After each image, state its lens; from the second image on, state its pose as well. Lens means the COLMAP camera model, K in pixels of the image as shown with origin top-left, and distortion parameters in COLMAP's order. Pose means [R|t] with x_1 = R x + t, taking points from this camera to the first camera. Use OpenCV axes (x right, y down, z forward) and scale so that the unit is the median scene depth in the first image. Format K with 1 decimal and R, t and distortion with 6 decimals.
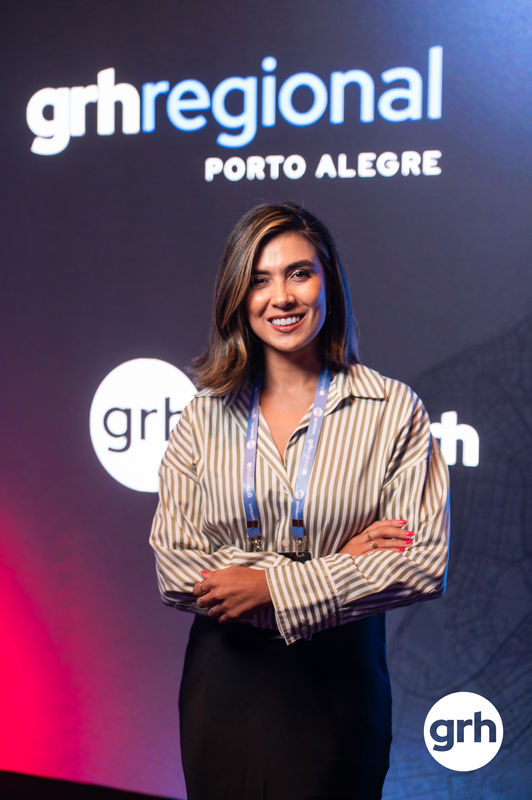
lens RADIAL K [[1338.0, 0, 265.2], [0, 1338.0, 401.4], [0, 0, 1]] dist [-0.013680, 0.093371]
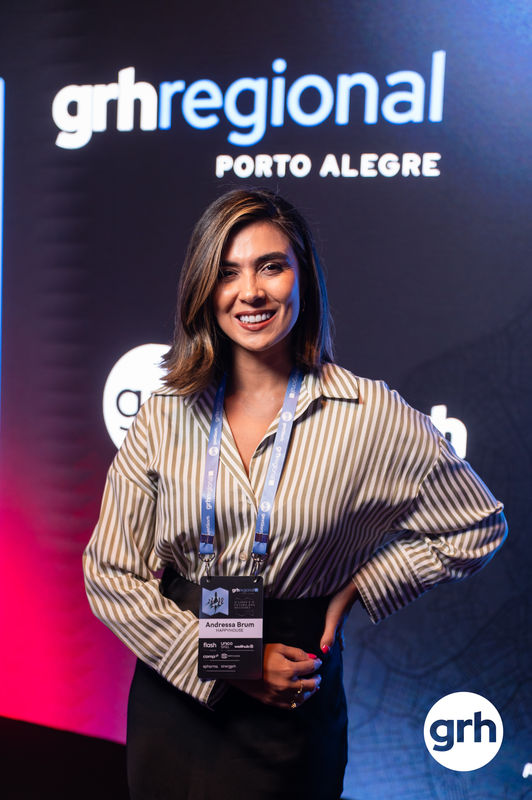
lens RADIAL K [[1104.1, 0, 281.9], [0, 1104.1, 411.5], [0, 0, 1]] dist [0.007533, 0.034170]
pose [[0.999379, 0.032336, -0.013991, 0.026563], [-0.031850, 0.998927, 0.033635, -0.012331], [0.015063, -0.033168, 0.999336, 0.134003]]
